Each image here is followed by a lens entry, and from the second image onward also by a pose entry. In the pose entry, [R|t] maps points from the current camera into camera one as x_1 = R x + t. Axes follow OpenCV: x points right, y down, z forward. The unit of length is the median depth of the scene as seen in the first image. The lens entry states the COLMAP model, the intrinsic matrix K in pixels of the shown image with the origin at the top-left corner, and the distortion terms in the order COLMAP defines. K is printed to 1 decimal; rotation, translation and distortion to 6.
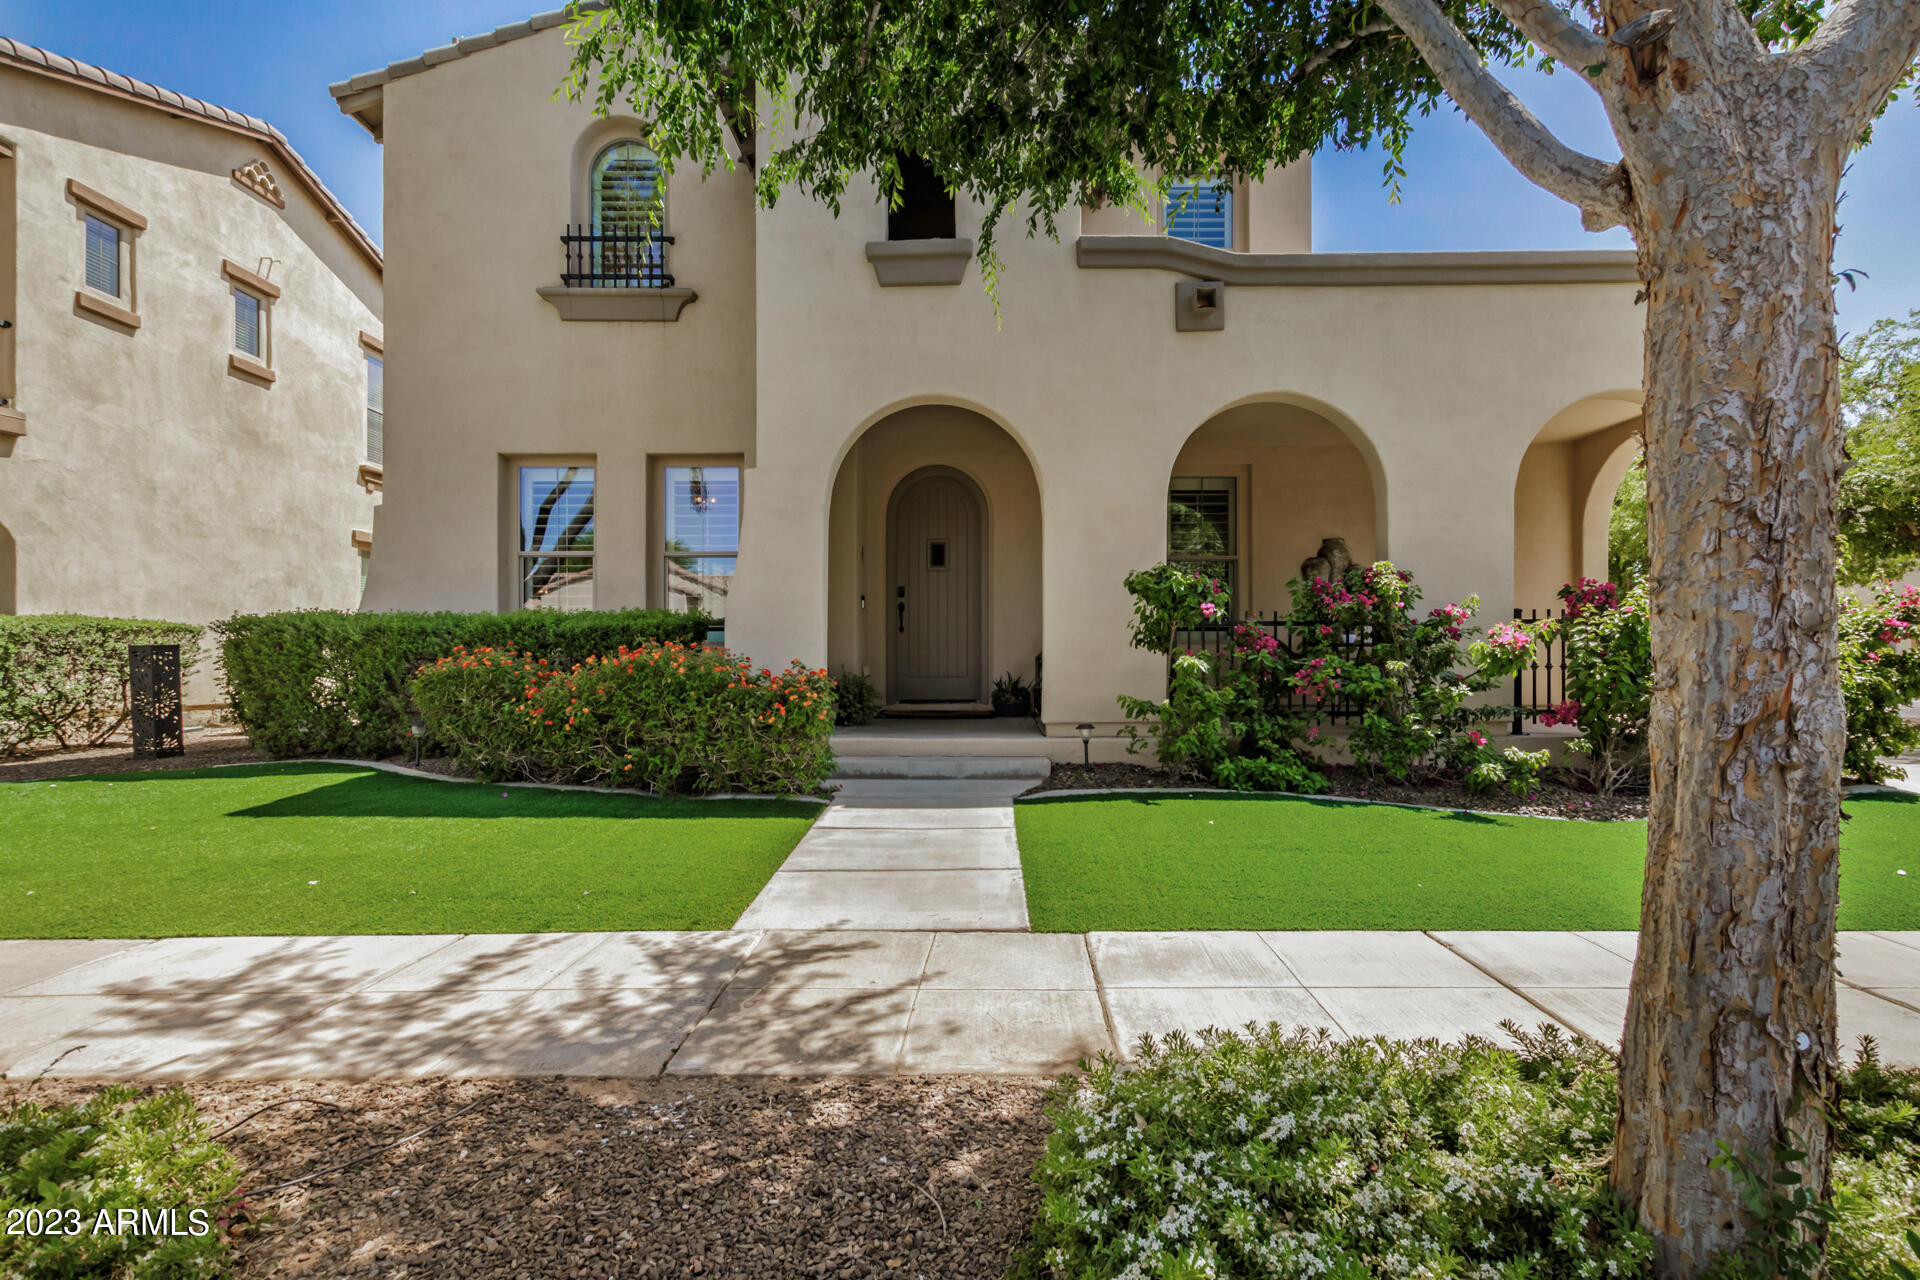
lens RADIAL K [[905.1, 0, 960.0], [0, 905.1, 640.0], [0, 0, 1]] dist [0.003521, 0.000683]
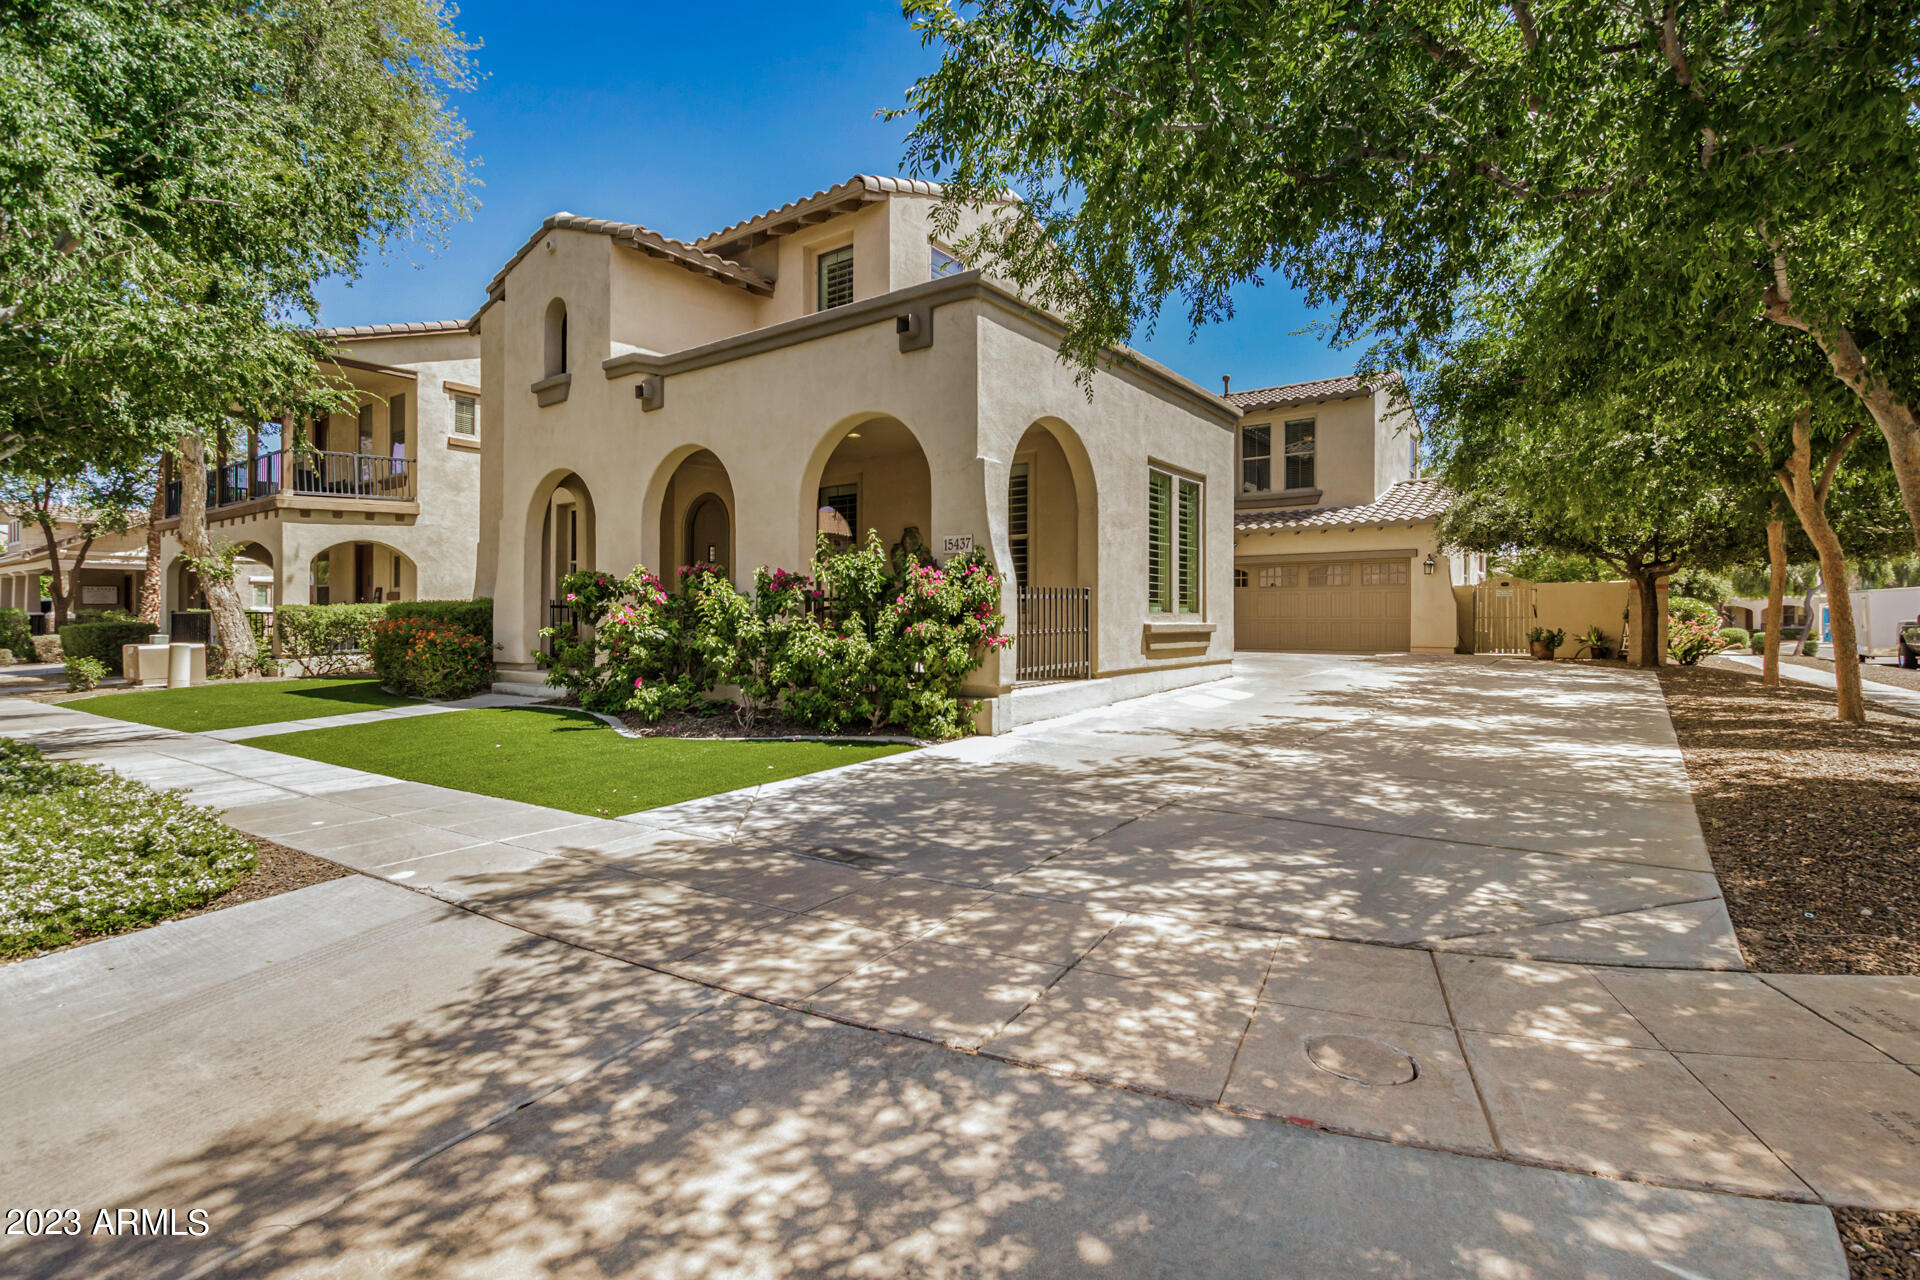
lens RADIAL K [[905.1, 0, 960.0], [0, 905.1, 640.0], [0, 0, 1]] dist [0.003521, 0.000683]
pose [[0.811022, 0.017045, -0.584767, 1.226047], [-0.000316, 0.999588, 0.028698, 0.000177], [0.585016, -0.023090, 0.810693, 0.048790]]
